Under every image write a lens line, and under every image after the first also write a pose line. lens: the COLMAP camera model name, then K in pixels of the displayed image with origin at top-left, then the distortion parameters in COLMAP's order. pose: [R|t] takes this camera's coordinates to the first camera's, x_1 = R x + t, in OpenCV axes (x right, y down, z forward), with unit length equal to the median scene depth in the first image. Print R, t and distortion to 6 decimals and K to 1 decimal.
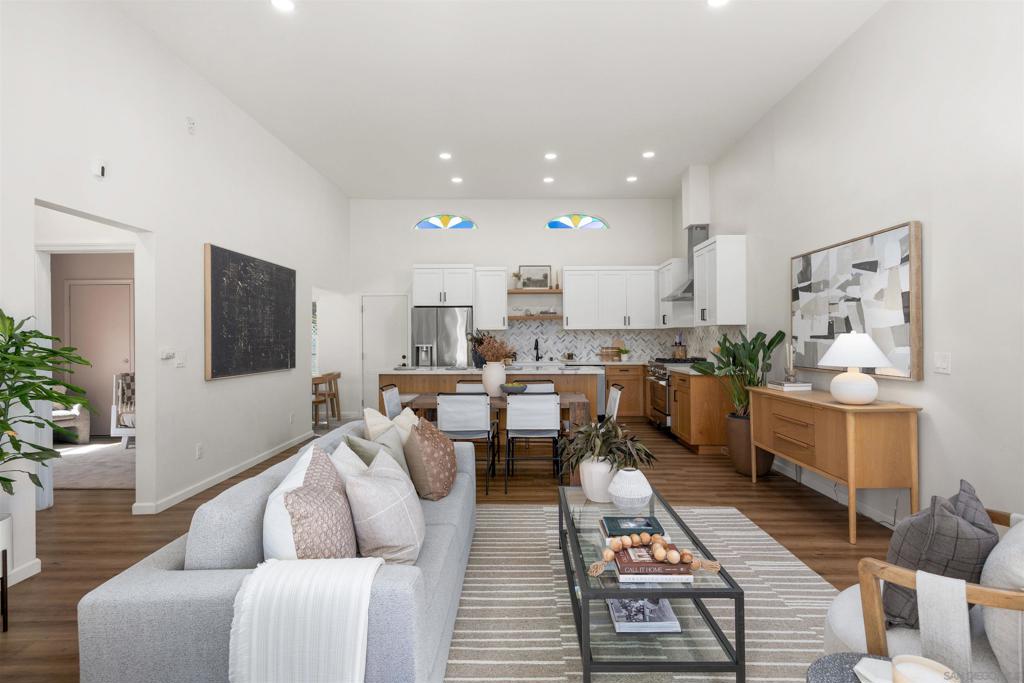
lens RADIAL K [[549.0, 0, 509.5], [0, 549.0, 336.7], [0, 0, 1]] dist [0.012396, -0.002213]
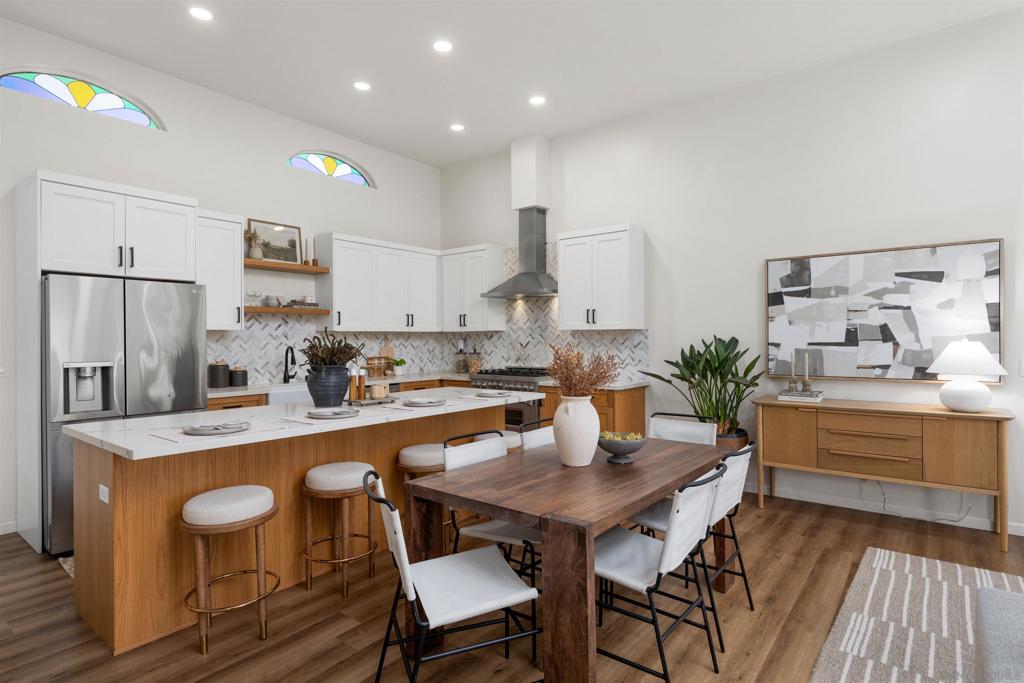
lens RADIAL K [[549.0, 0, 520.7], [0, 549.0, 339.5], [0, 0, 1]] dist [0.012396, -0.002213]
pose [[0.596641, 0.000996, 0.802508, -0.366357], [-0.000816, 0.999999, -0.000635, -0.004382], [-0.802508, -0.000276, 0.596641, 0.573041]]
